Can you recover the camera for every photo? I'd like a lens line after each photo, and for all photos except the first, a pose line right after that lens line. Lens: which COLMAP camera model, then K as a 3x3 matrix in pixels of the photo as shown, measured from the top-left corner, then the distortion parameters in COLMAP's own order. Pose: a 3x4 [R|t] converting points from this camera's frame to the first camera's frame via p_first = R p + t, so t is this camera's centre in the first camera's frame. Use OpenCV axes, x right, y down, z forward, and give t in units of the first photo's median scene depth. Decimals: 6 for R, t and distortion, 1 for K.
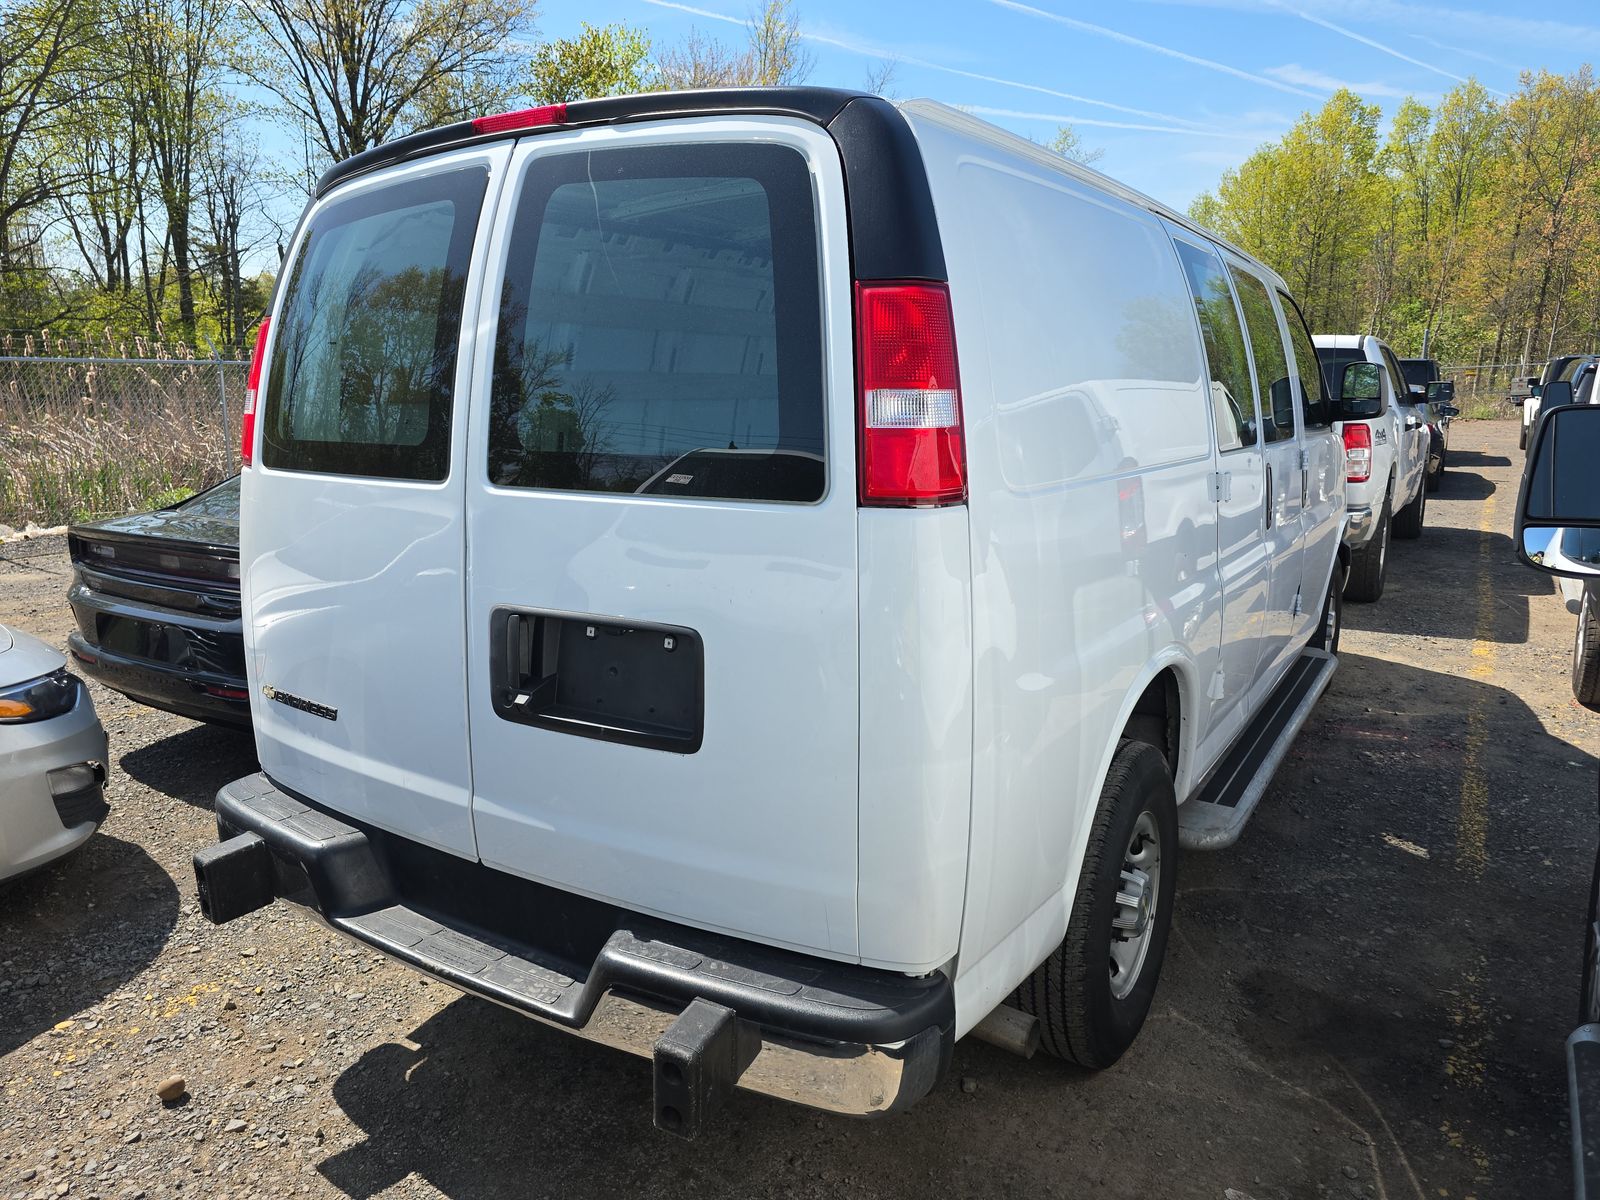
lens RADIAL K [[1078.1, 0, 798.7], [0, 1078.1, 592.9], [0, 0, 1]] dist [0.046694, -0.042889]
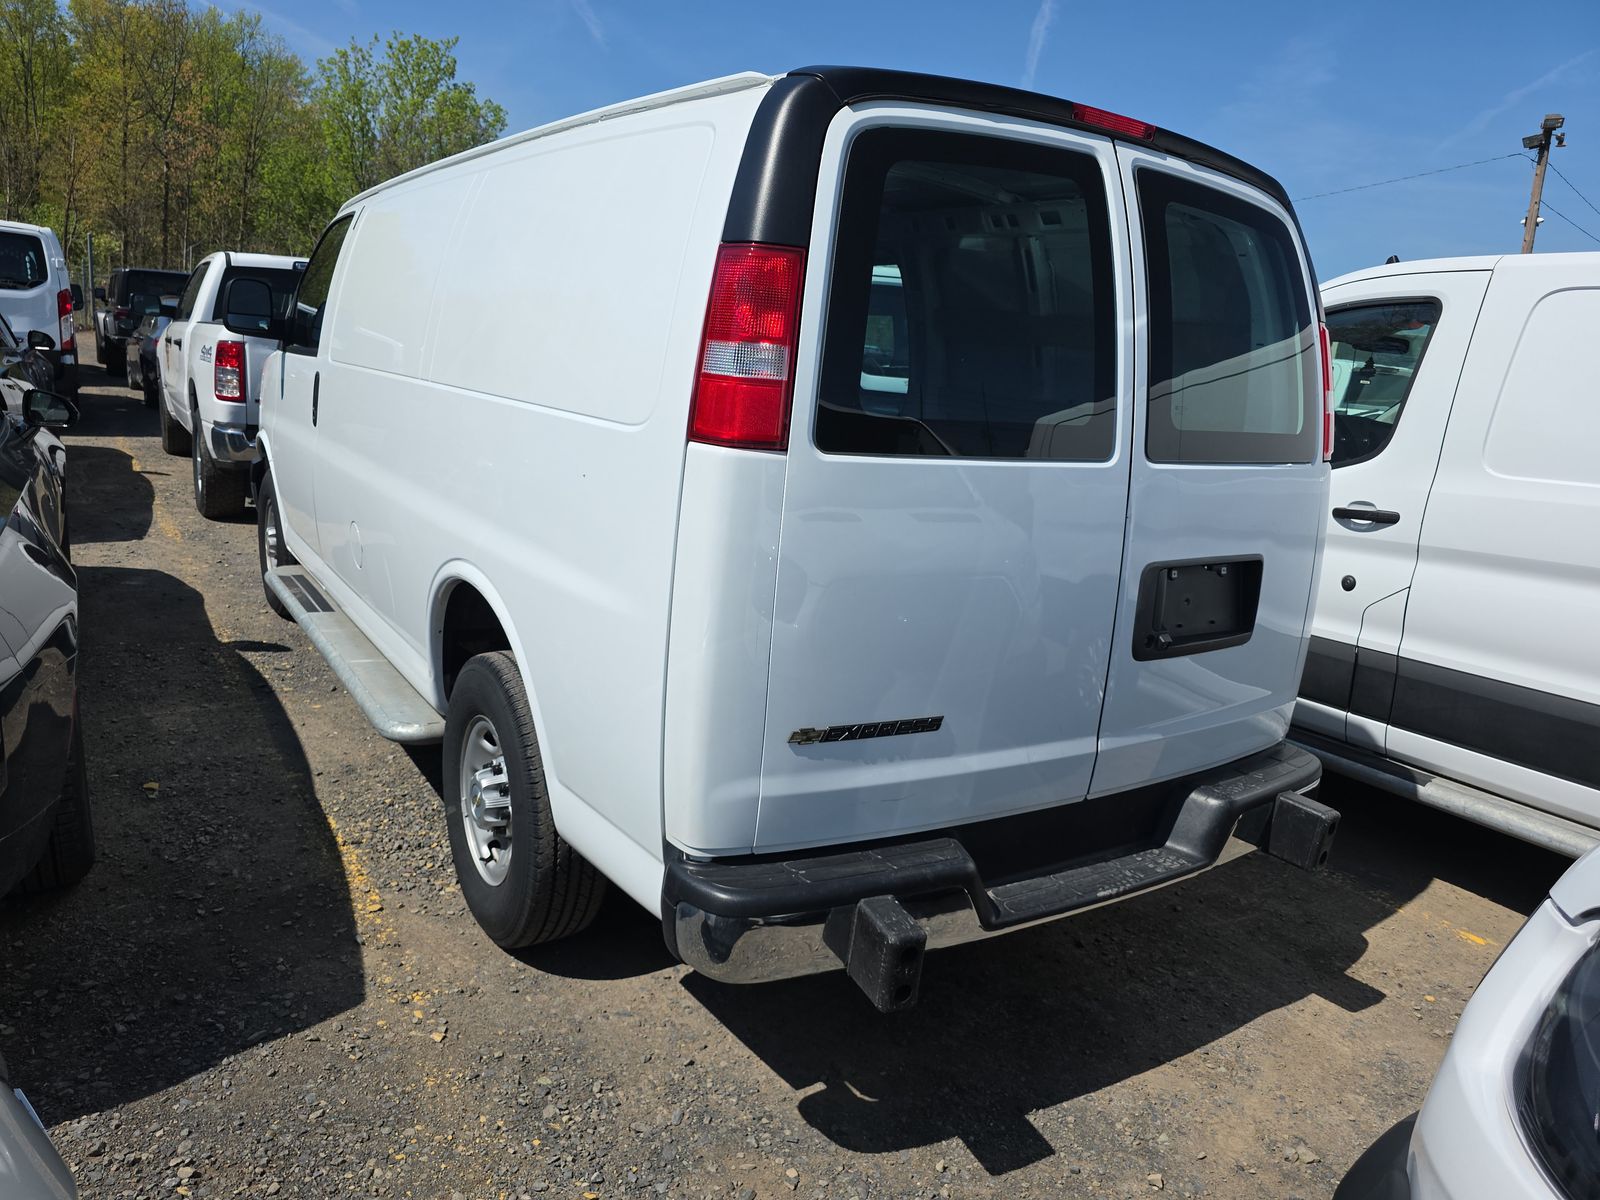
lens RADIAL K [[1078.1, 0, 803.1], [0, 1078.1, 605.4], [0, 0, 1]] dist [0.046694, -0.042889]
pose [[0.404883, -0.170061, 0.898415, -1.262072], [0.085369, 0.985291, 0.148033, -0.127283], [-0.910374, 0.016761, 0.413446, 0.727227]]
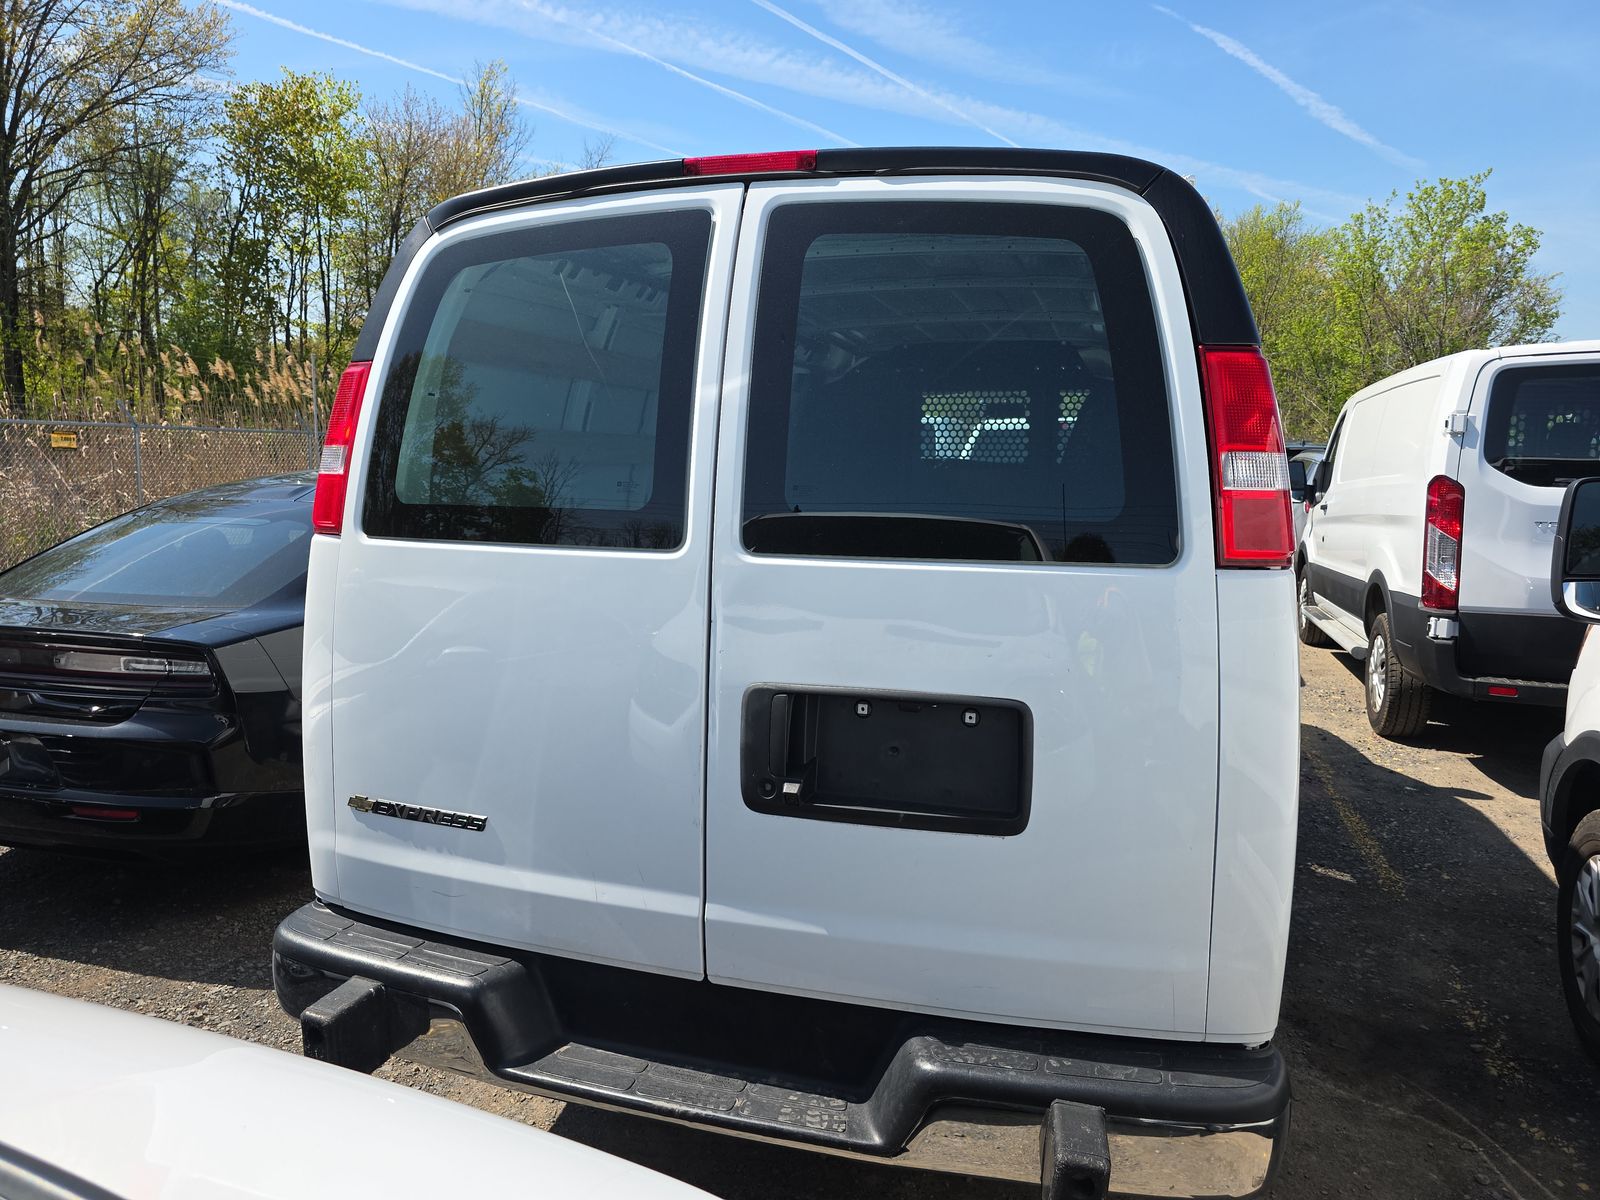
lens RADIAL K [[1078.1, 0, 800.2], [0, 1078.1, 594.0], [0, 0, 1]] dist [0.046694, -0.042889]
pose [[0.962148, -0.019423, 0.271834, -0.412994], [0.036641, 0.997620, -0.058406, -0.008866], [-0.270053, 0.066156, 0.960570, 0.102869]]
